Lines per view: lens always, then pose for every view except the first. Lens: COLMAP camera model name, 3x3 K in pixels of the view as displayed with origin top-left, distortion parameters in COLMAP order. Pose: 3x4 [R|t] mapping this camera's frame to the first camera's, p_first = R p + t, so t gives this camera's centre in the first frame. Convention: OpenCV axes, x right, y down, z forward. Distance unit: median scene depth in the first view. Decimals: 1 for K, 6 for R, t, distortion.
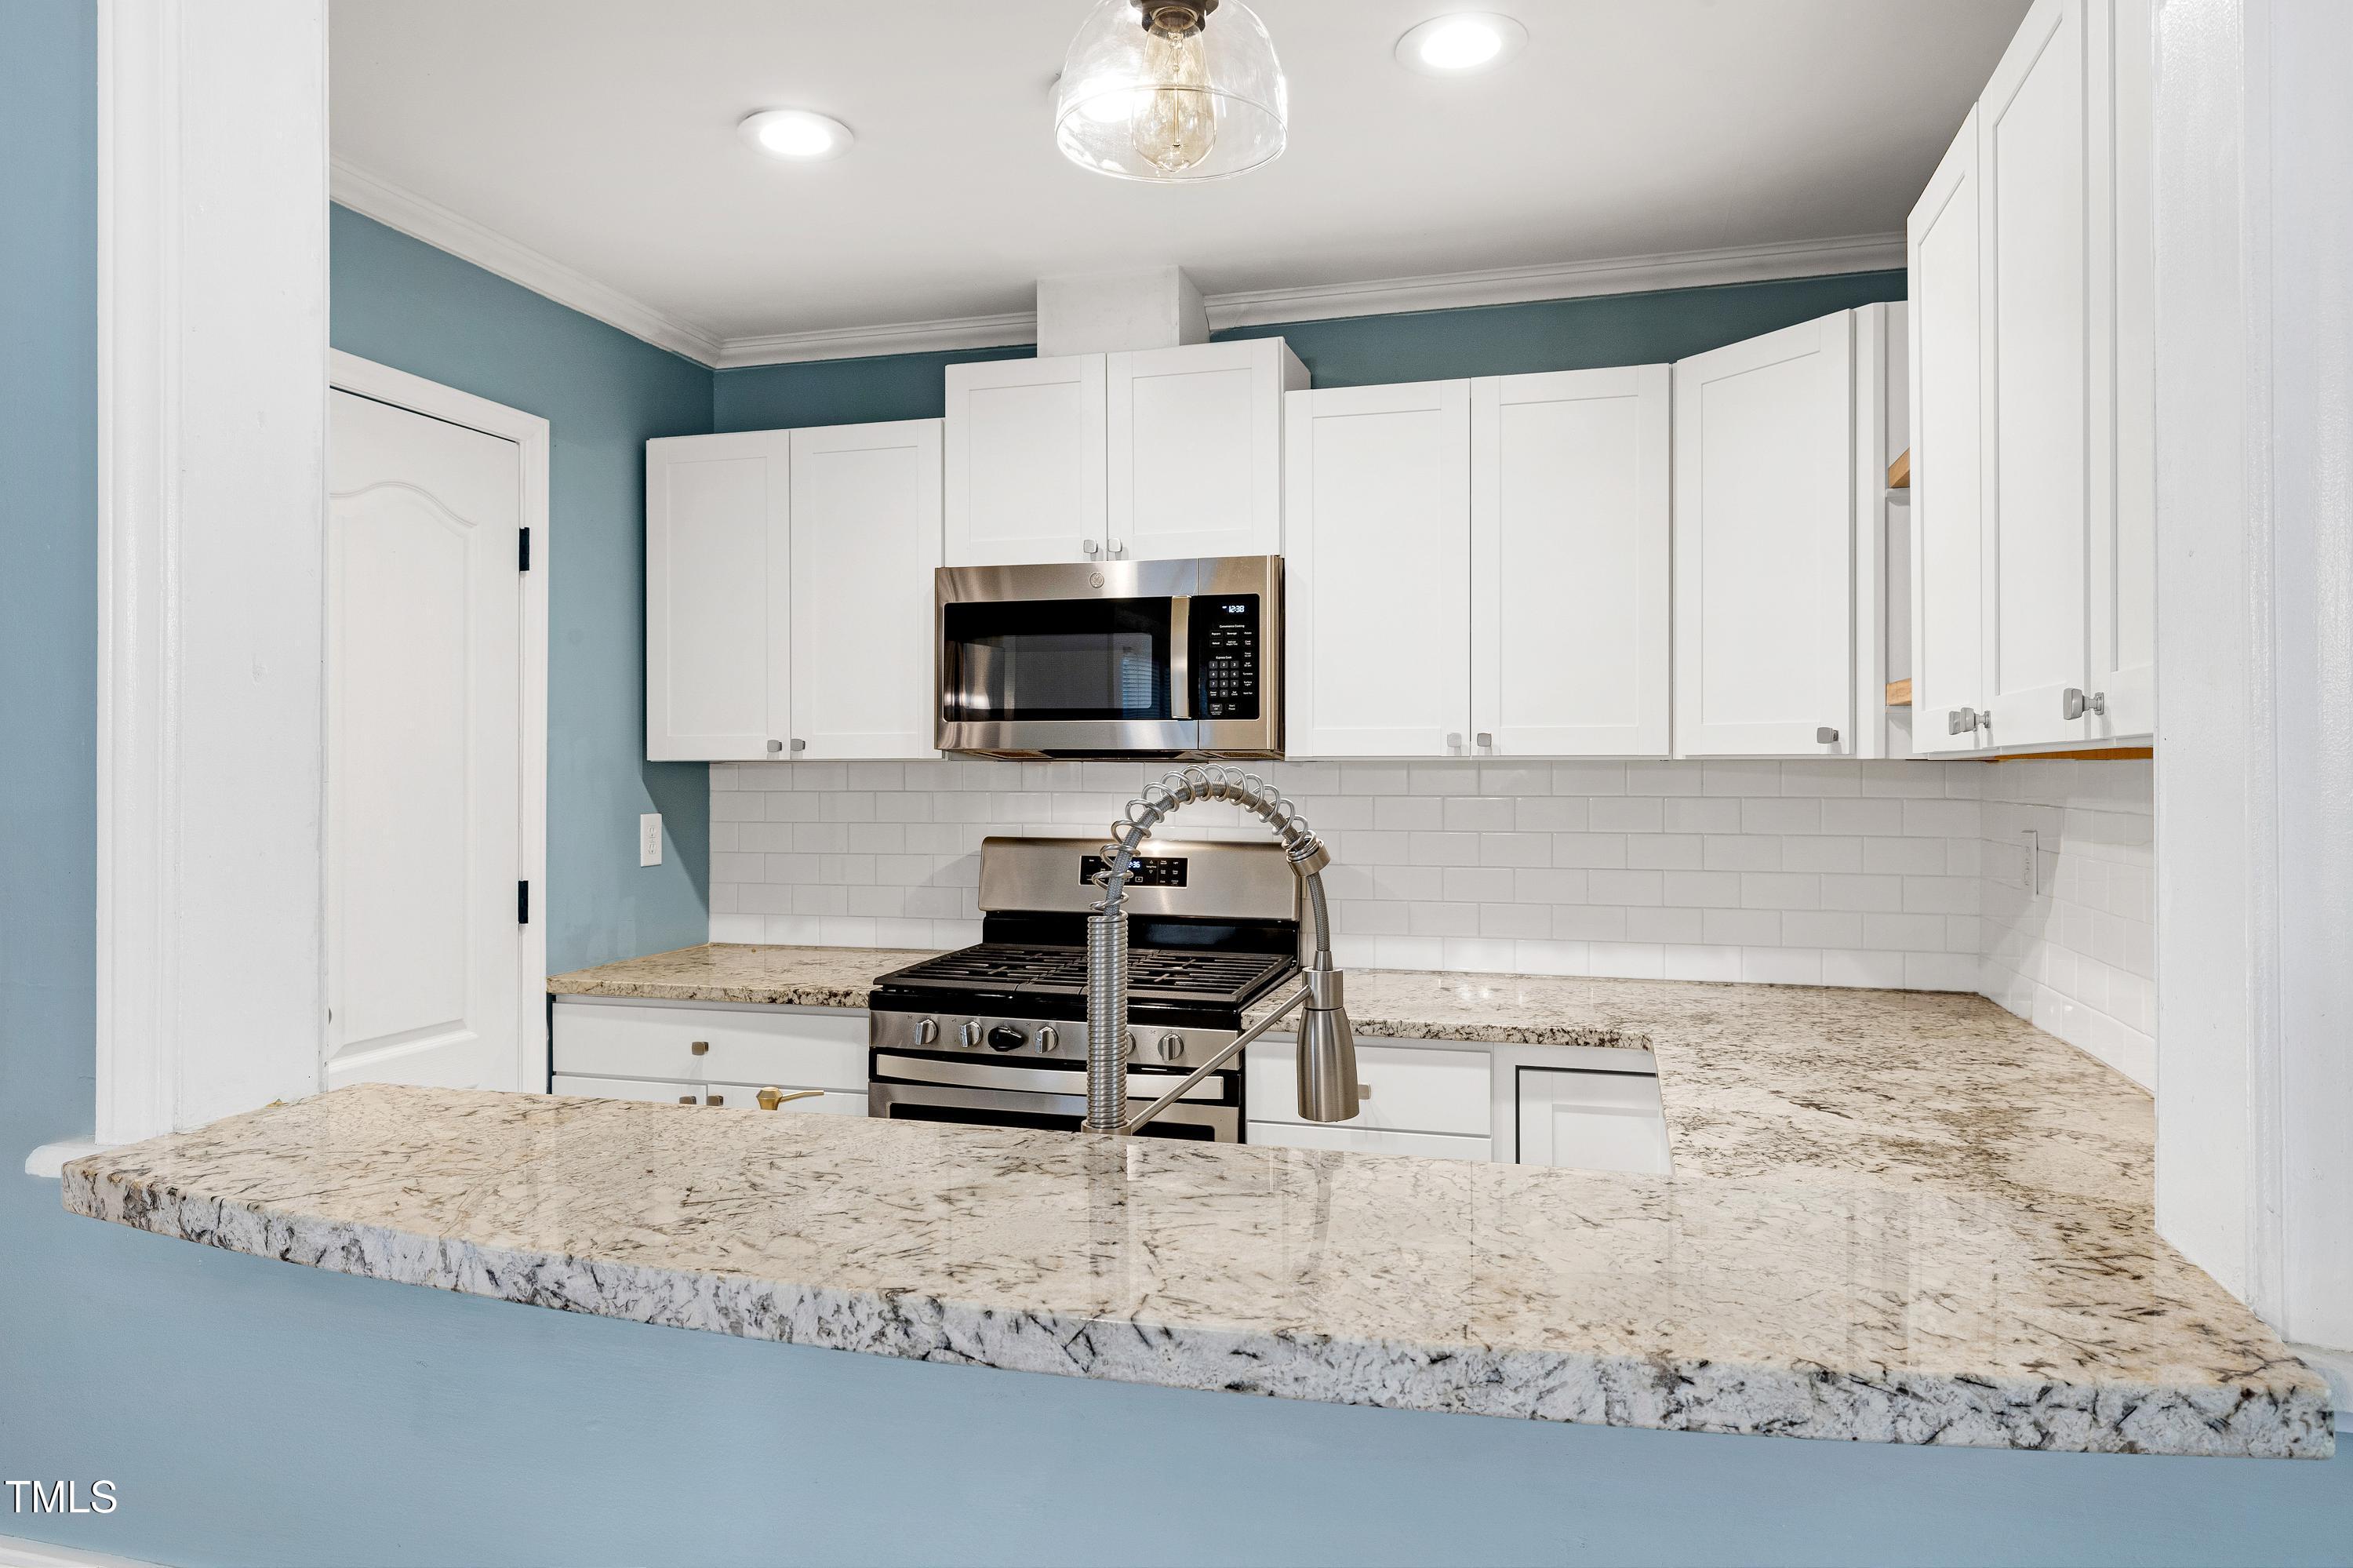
lens RADIAL K [[1459.5, 0, 1176.5], [0, 1459.5, 784.0], [0, 0, 1]] dist [0.003413, 0.000374]
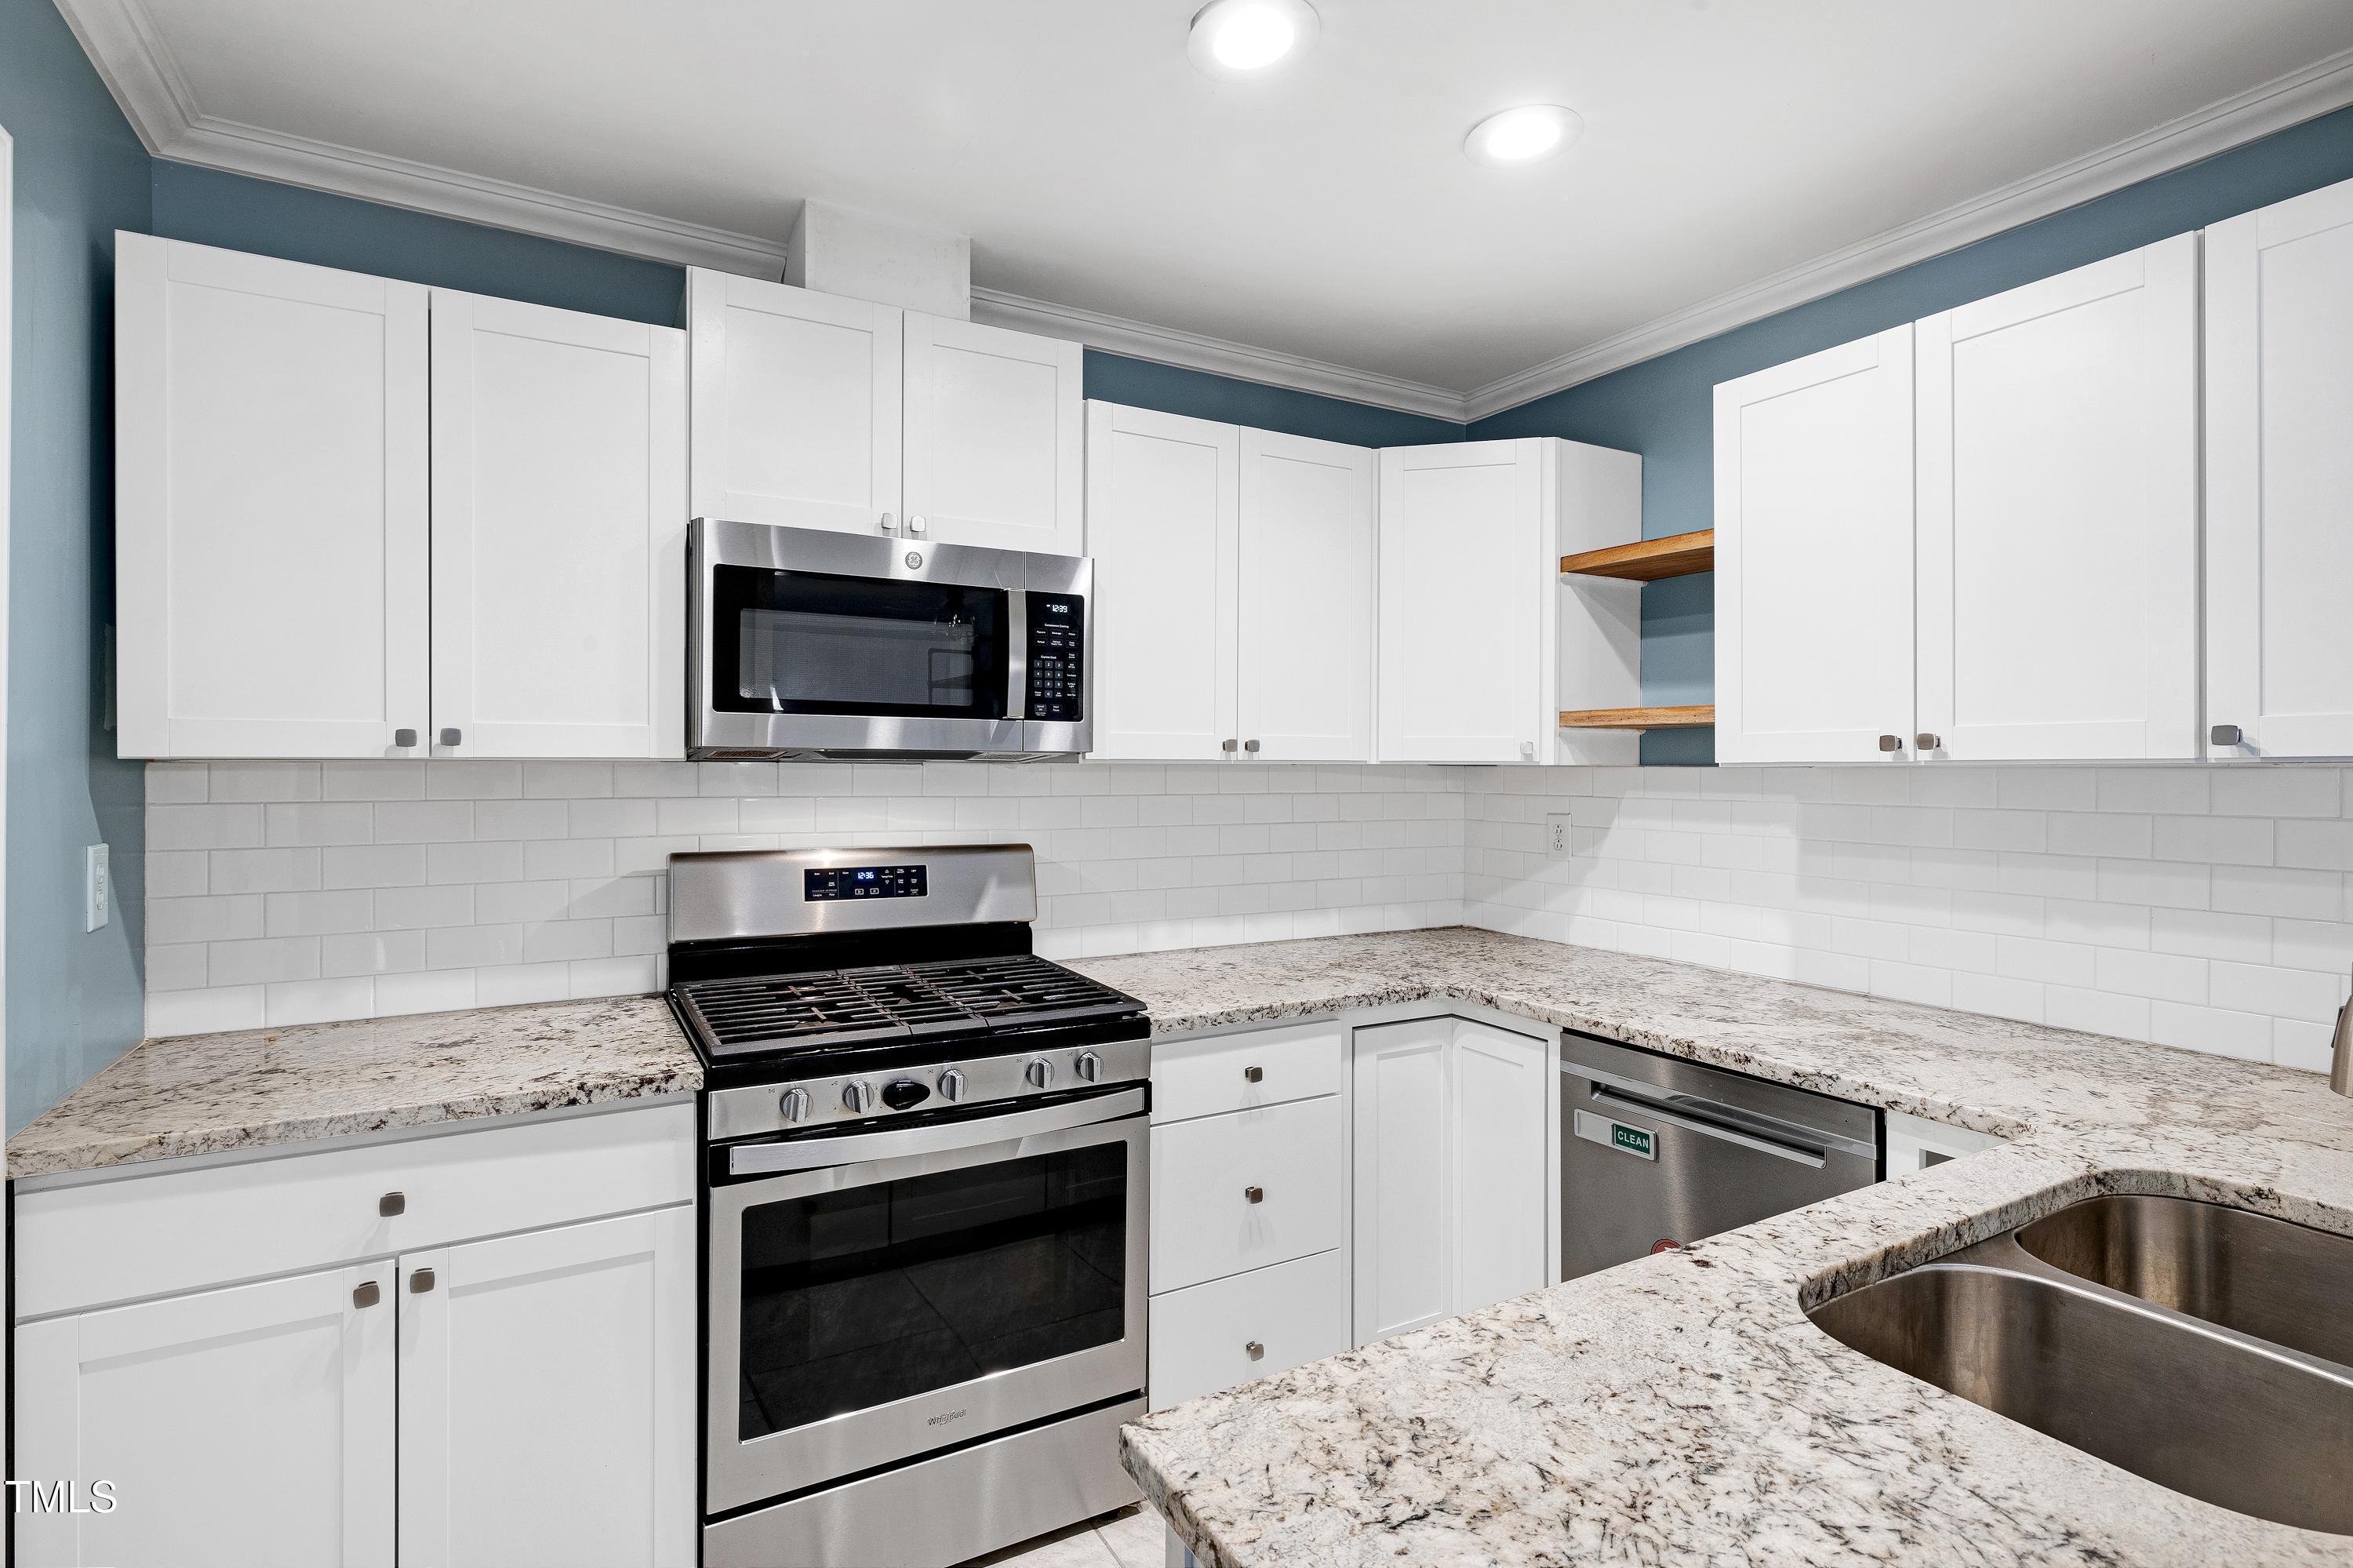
lens RADIAL K [[1149.6, 0, 1179.5], [0, 1149.6, 775.8], [0, 0, 1]] dist [-0.000796, 0.000453]
pose [[0.695830, -0.003691, 0.718197, -0.455271], [0.004999, 0.999987, 0.000296, -0.007182], [-0.718189, 0.003384, 0.695840, 0.400499]]
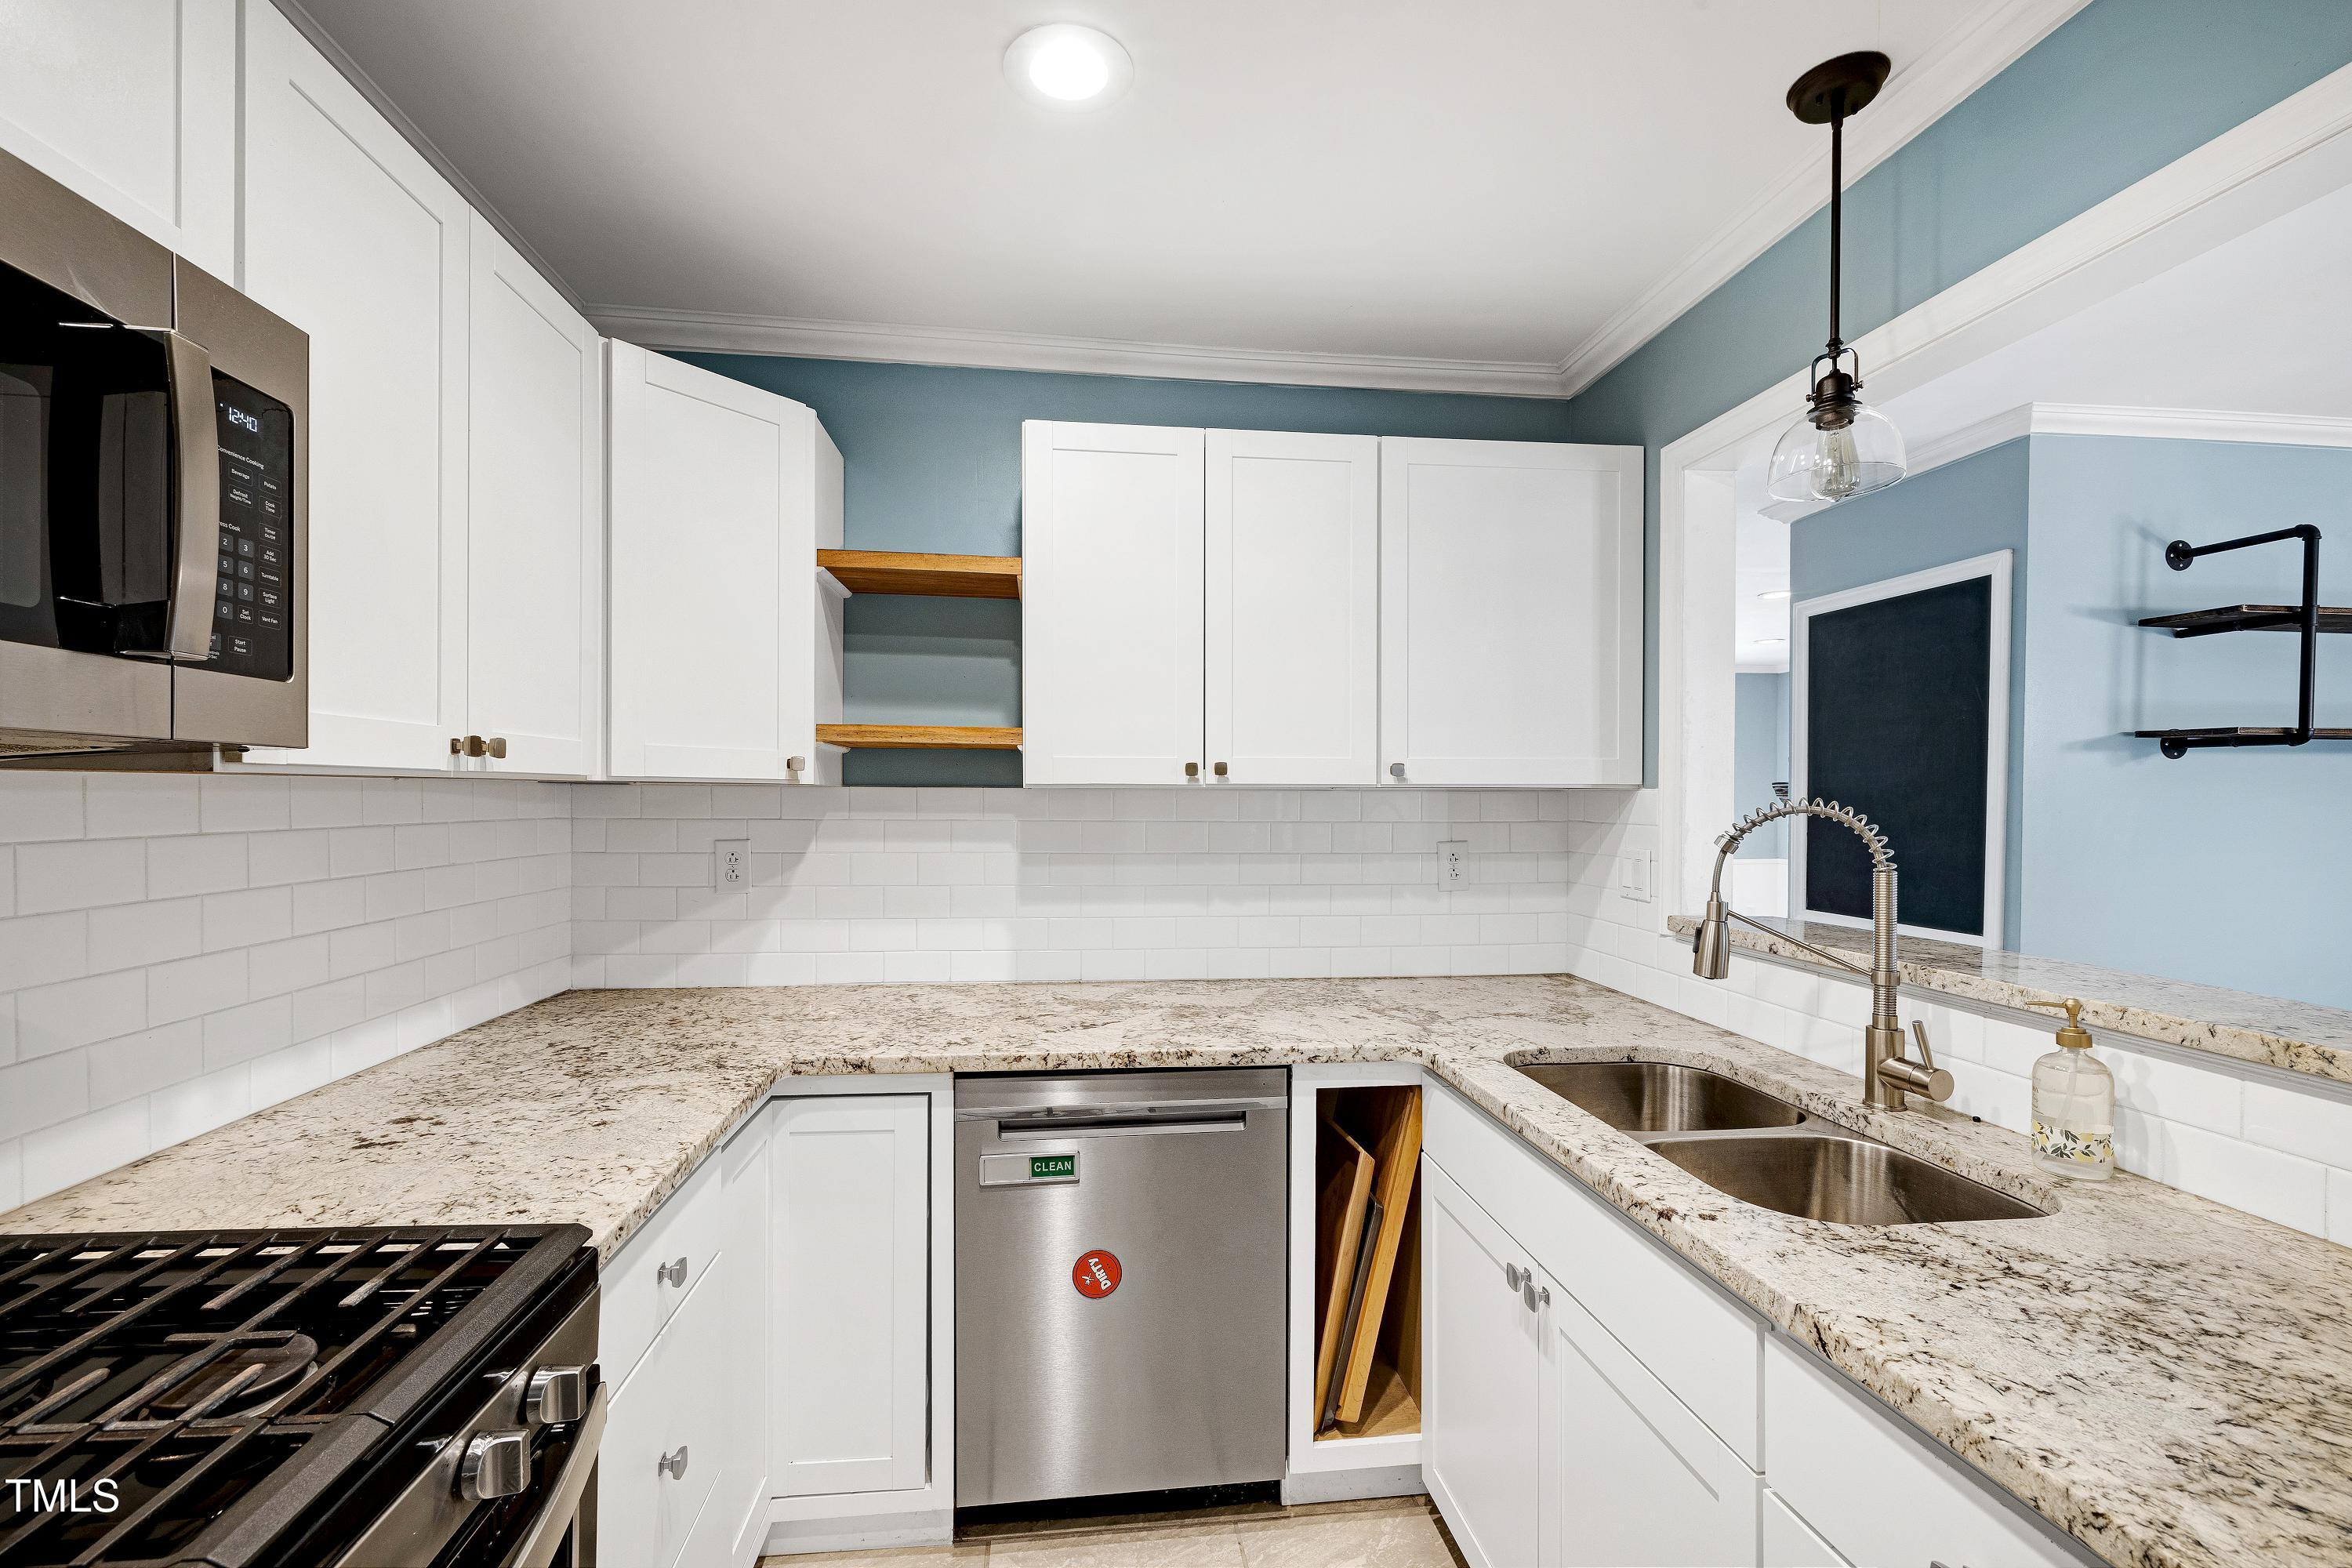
lens RADIAL K [[1008.3, 0, 1176.8], [0, 1008.3, 808.5], [0, 0, 1]] dist [-0.000642, -0.000232]
pose [[-0.387997, -0.015004, 0.921539, -0.341479], [0.004315, 0.999827, 0.018095, -0.008692], [-0.921651, 0.010997, -0.387865, 0.854319]]
